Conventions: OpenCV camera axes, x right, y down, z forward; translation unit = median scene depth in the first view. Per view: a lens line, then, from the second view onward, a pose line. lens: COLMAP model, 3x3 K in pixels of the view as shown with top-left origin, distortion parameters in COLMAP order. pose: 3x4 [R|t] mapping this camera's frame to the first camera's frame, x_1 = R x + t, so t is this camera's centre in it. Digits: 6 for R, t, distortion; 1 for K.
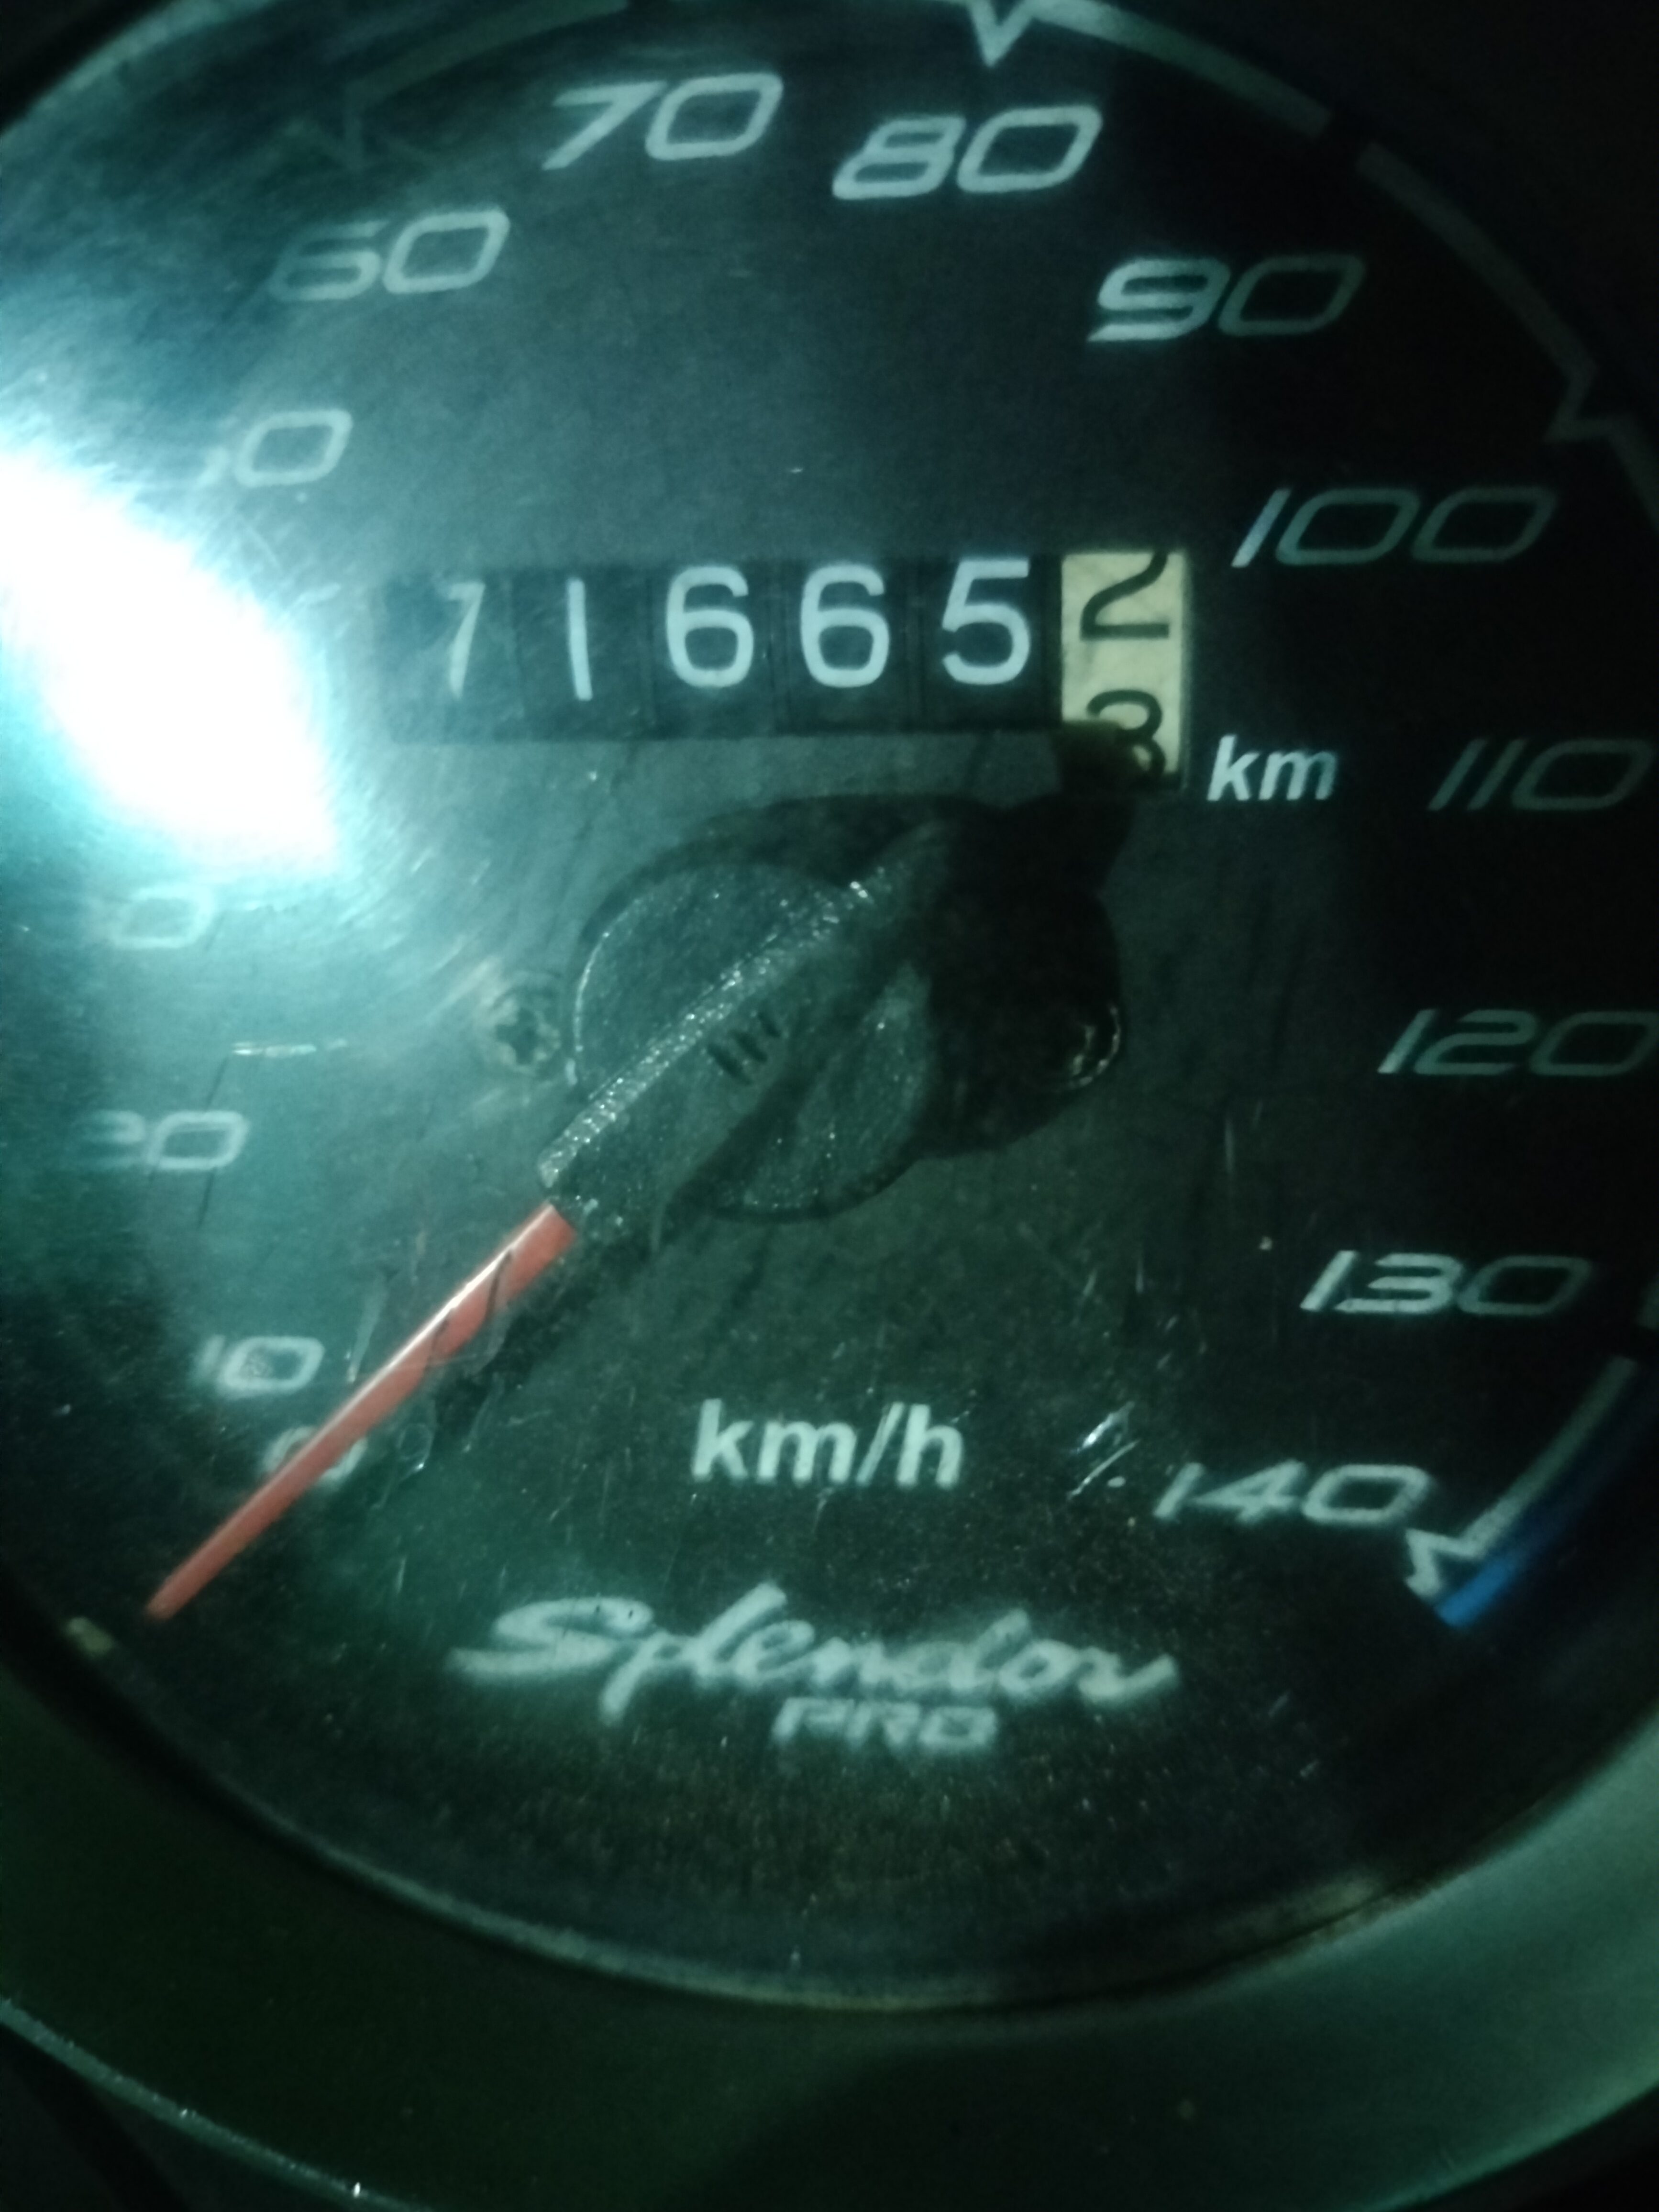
lens RADIAL K [[1920.3, 0, 826.2], [0, 1920.3, 1110.8], [0, 0, 1]] dist [-0.045674, -0.123084]
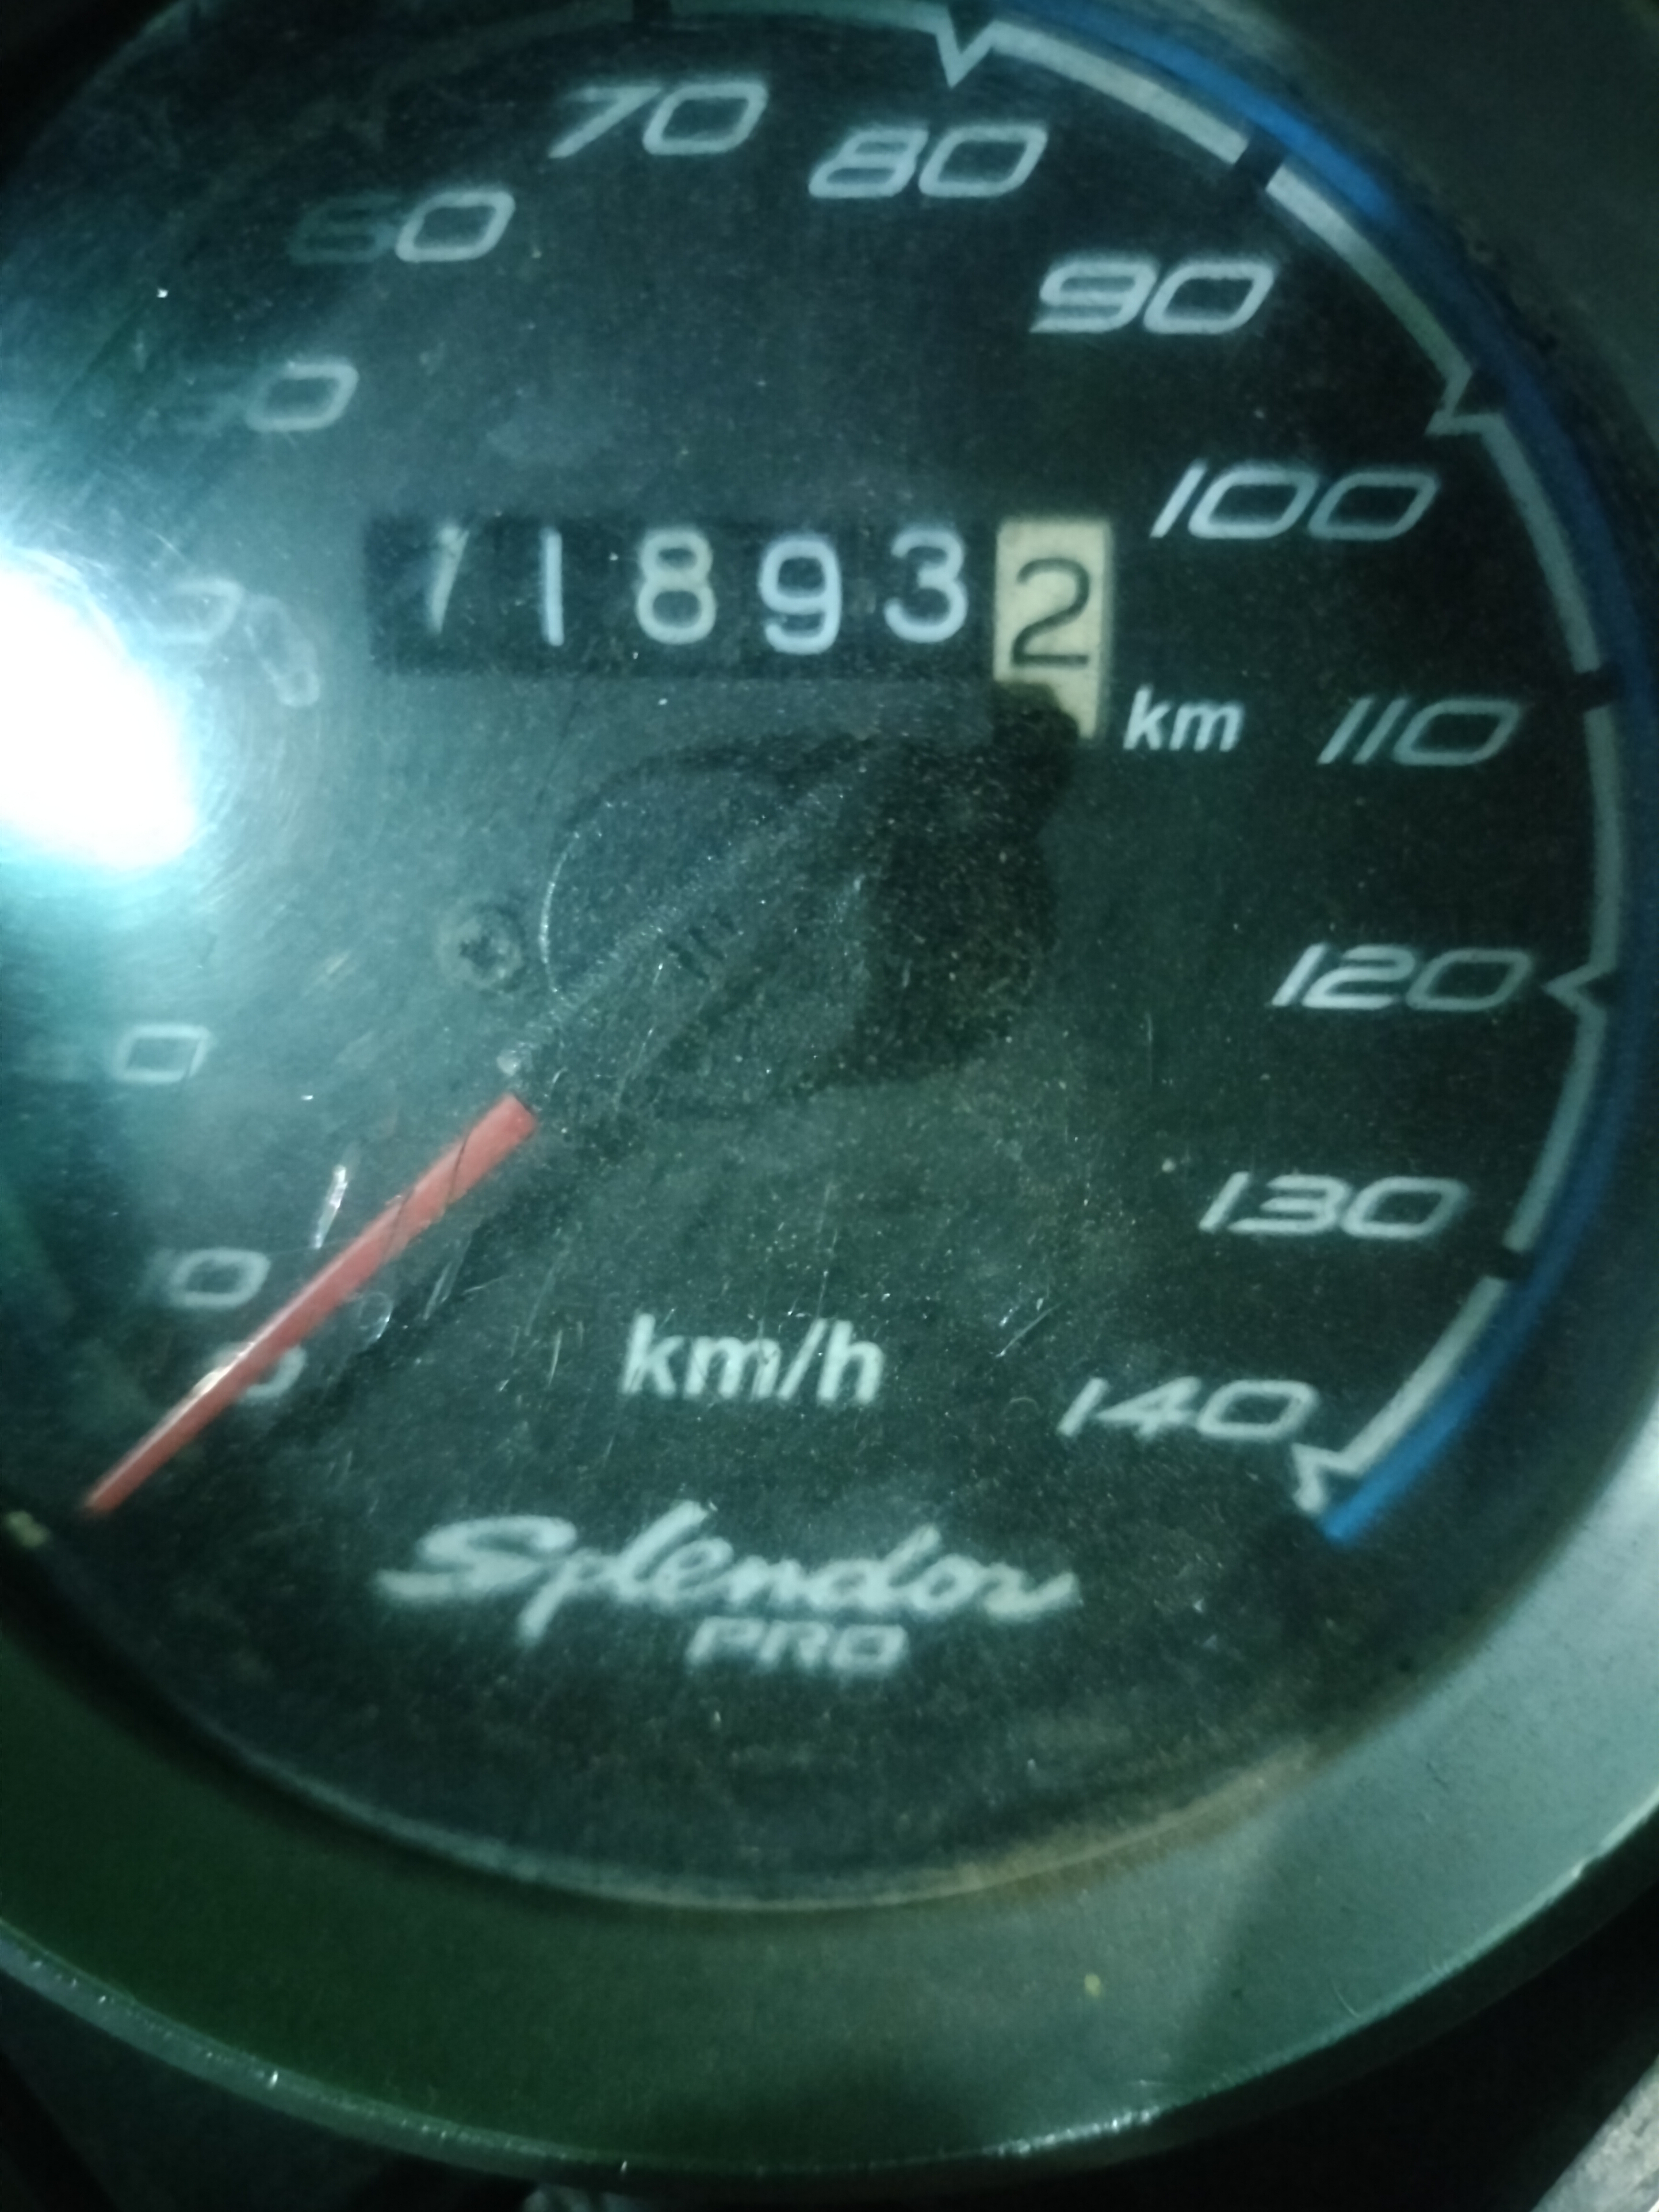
lens RADIAL K [[1920.3, 0, 826.3], [0, 1920.3, 1144.8], [0, 0, 1]] dist [-0.045674, -0.123084]
pose [[0.996581, 0.030907, 0.076626, -0.044774], [-0.025047, 0.996770, -0.076300, 0.138425], [-0.078737, 0.074120, 0.994136, -0.062891]]
